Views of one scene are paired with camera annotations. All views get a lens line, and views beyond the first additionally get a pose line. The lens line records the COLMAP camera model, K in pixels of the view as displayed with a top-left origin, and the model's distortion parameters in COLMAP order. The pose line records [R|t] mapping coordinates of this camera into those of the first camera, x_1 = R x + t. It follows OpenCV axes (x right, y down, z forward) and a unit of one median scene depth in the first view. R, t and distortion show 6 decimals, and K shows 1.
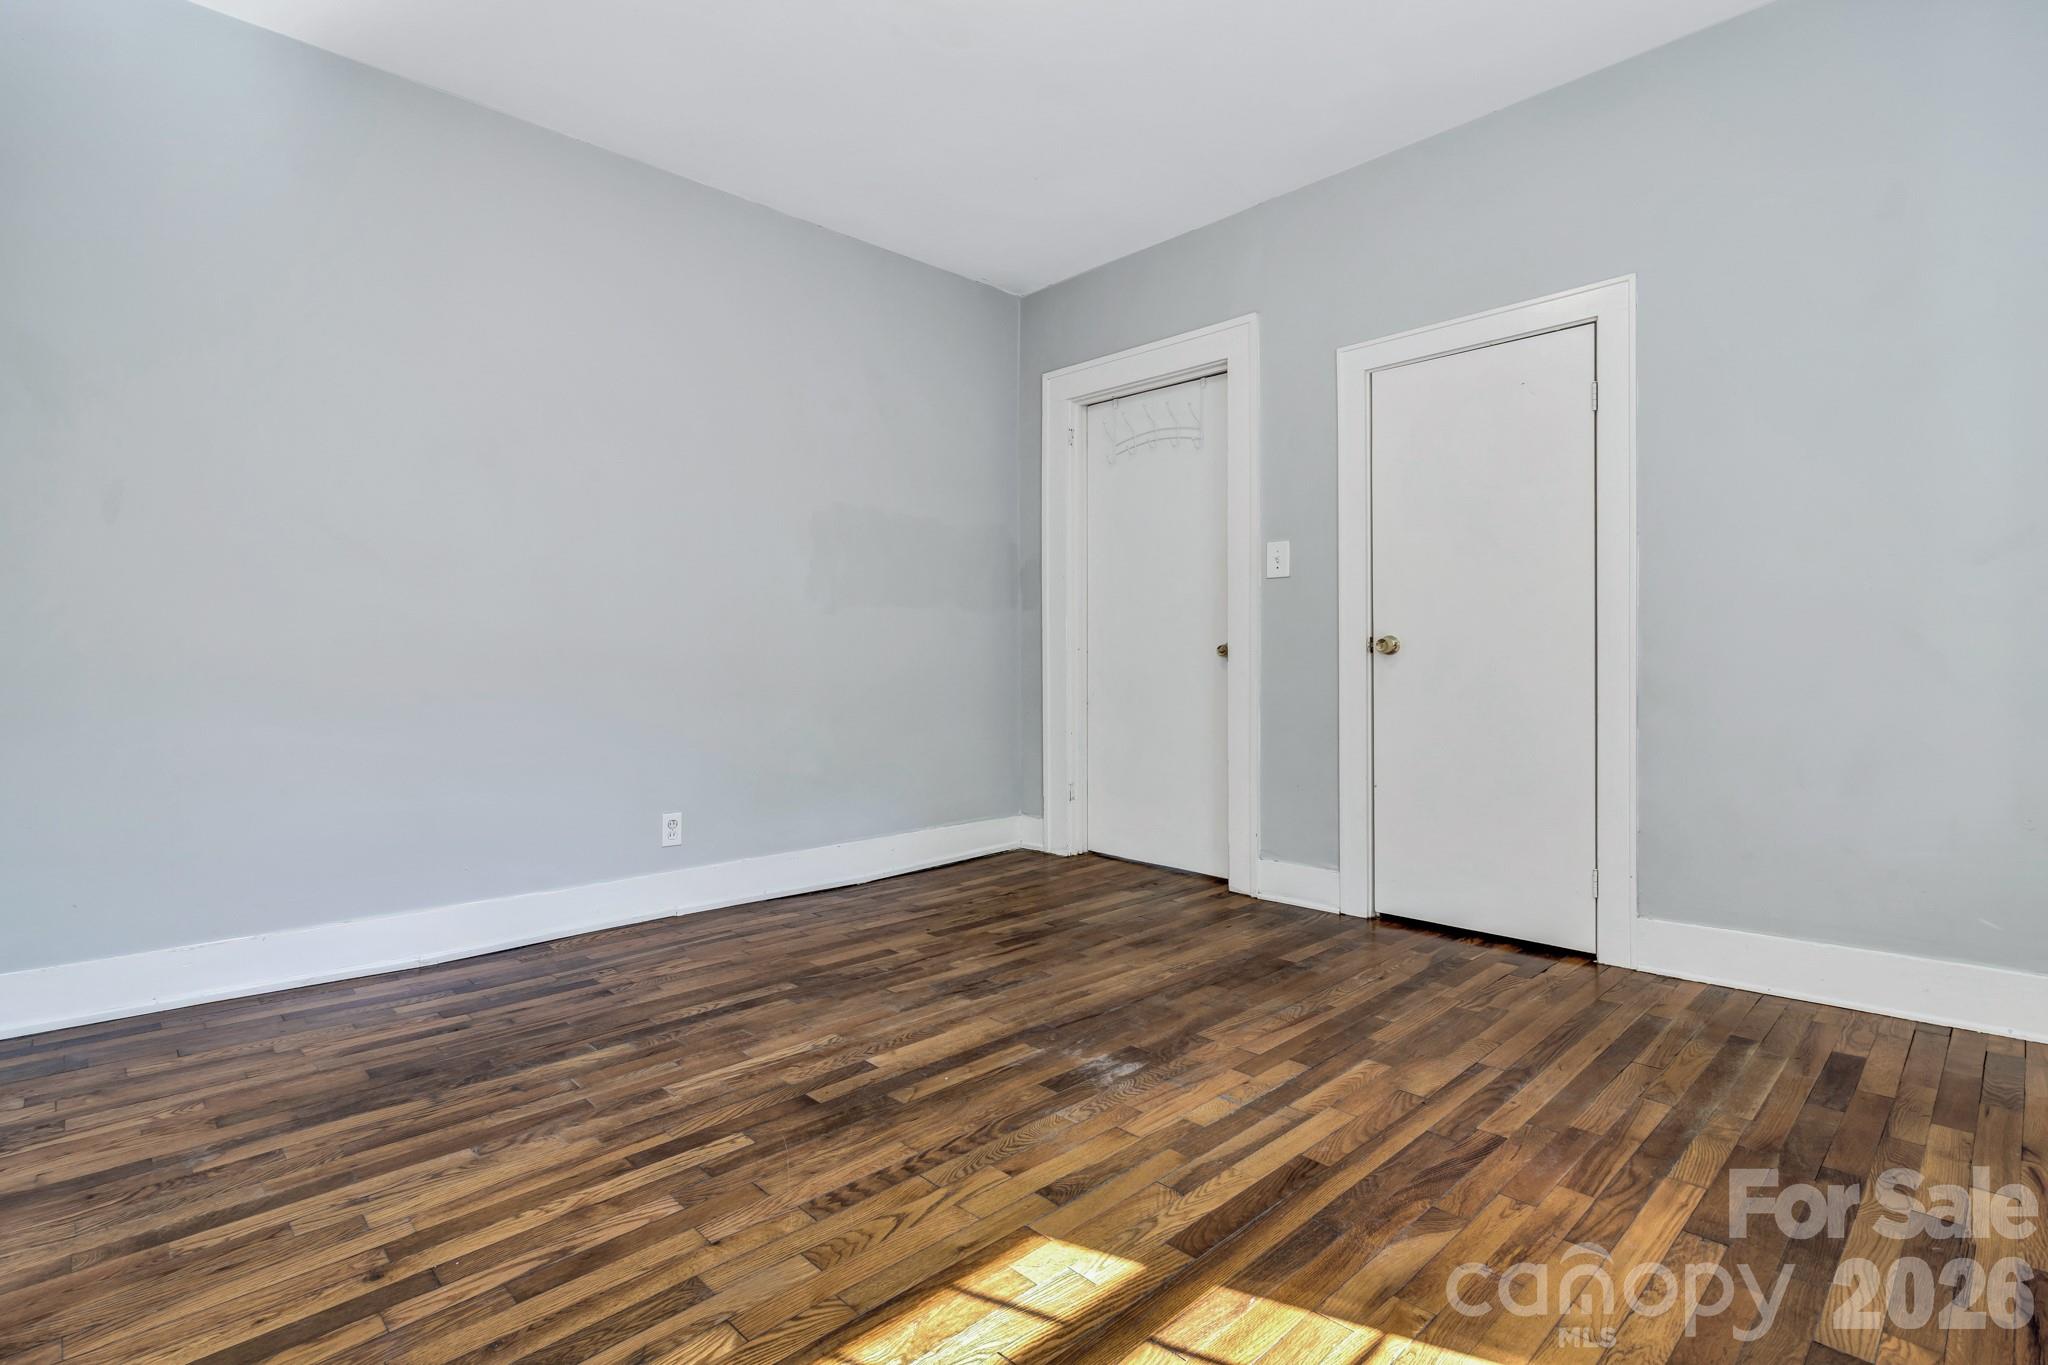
lens RADIAL K [[970.3, 0, 1011.4], [0, 970.3, 658.6], [0, 0, 1]] dist [-0.000131, 0.000201]
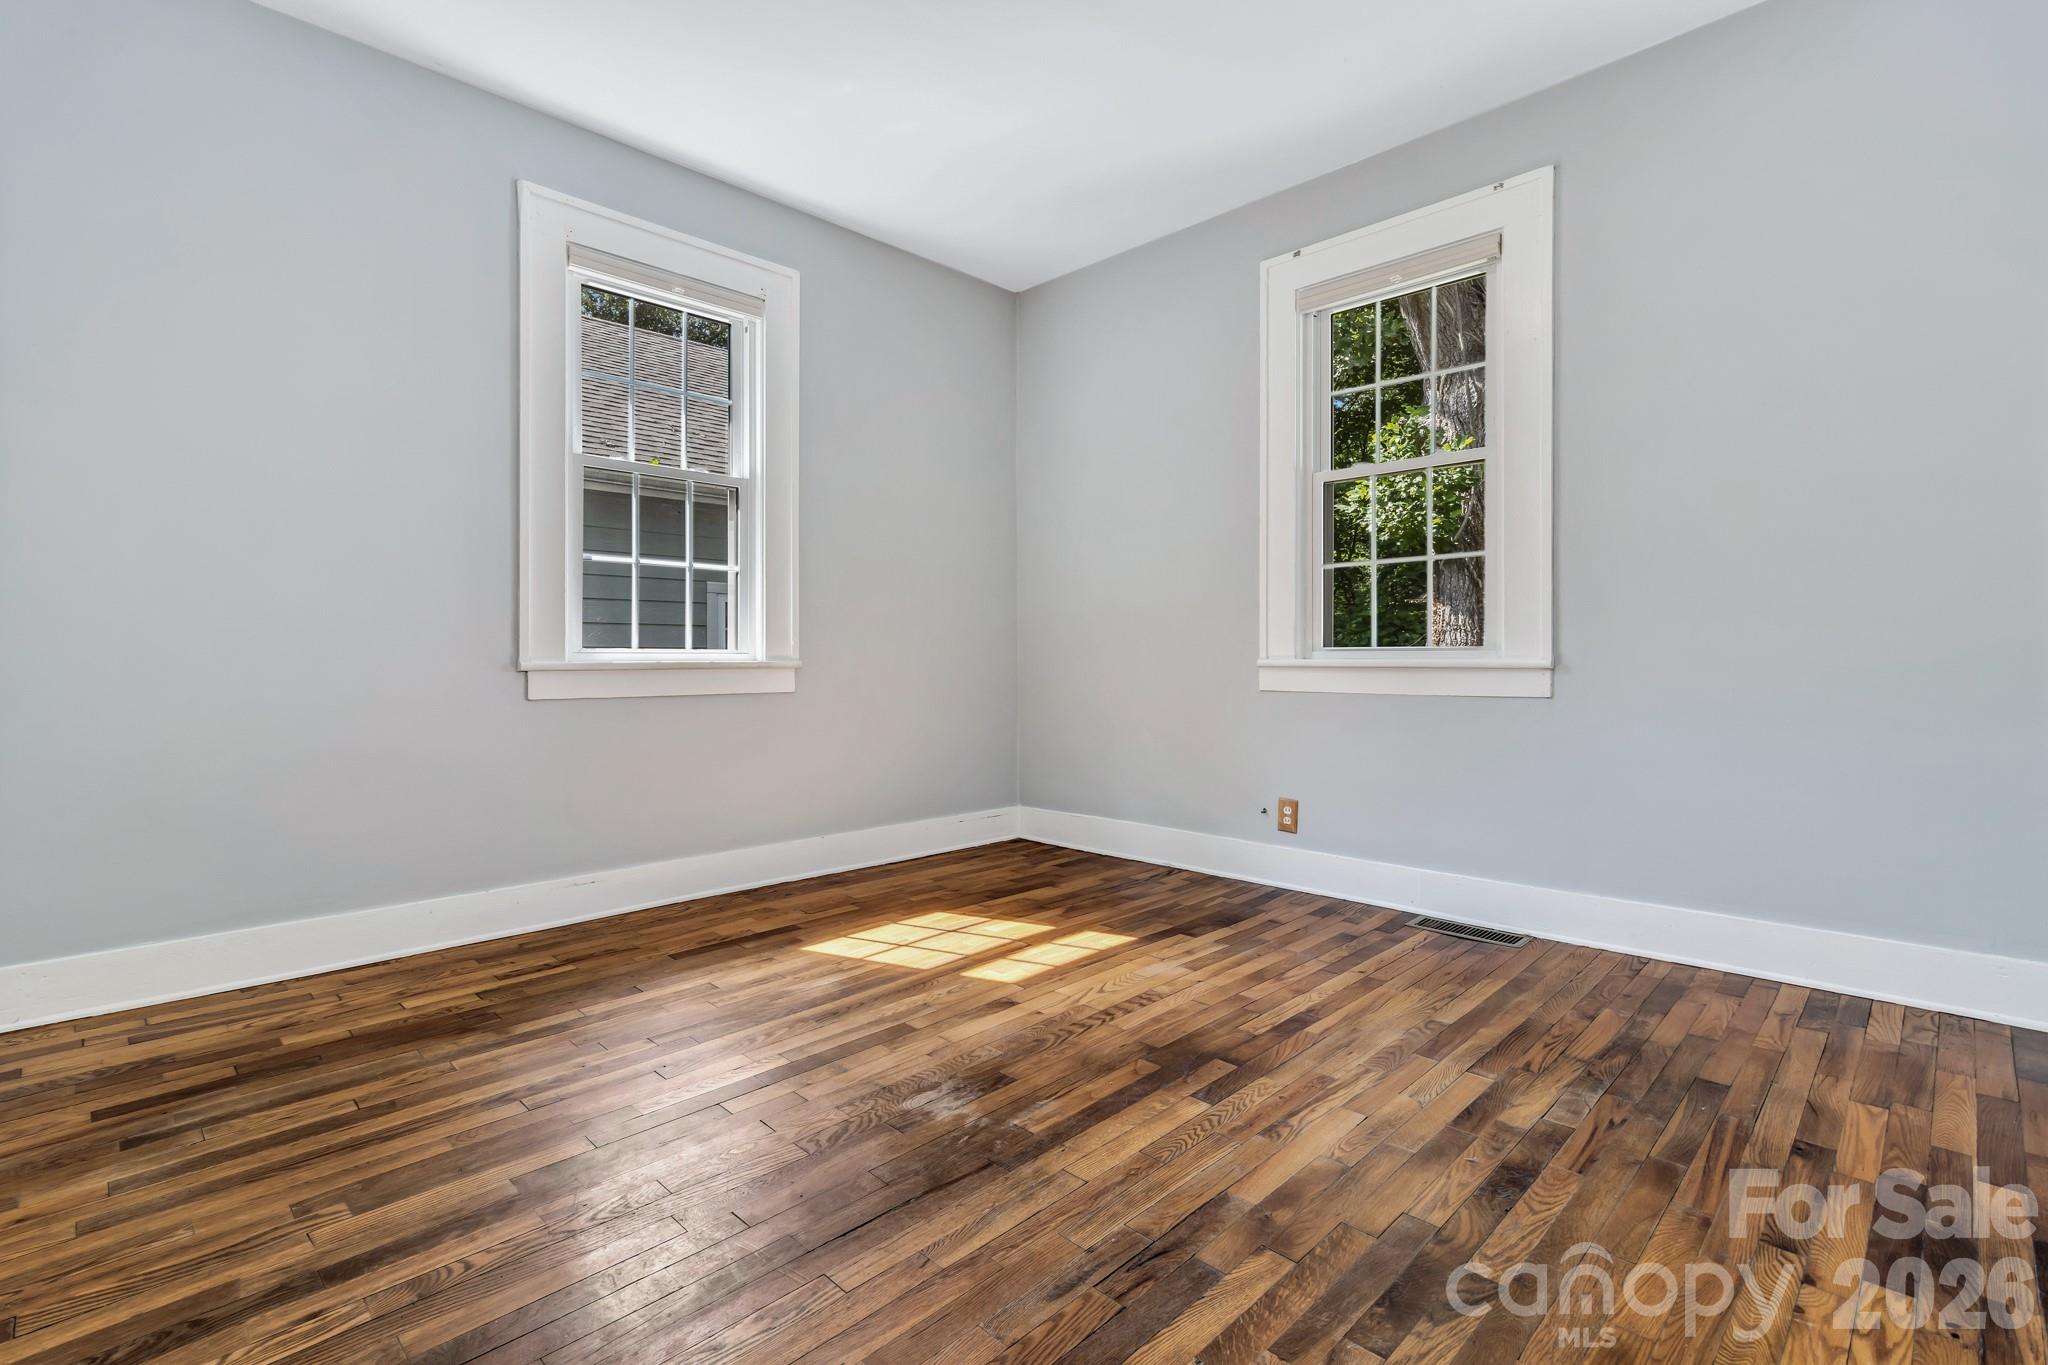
lens RADIAL K [[970.3, 0, 1011.4], [0, 970.3, 658.6], [0, 0, 1]] dist [-0.000131, 0.000201]
pose [[-0.999852, 0.008529, -0.014918, 0.050236], [0.008429, 0.999942, 0.006721, -0.003654], [0.014975, 0.006595, -0.999866, 2.232334]]
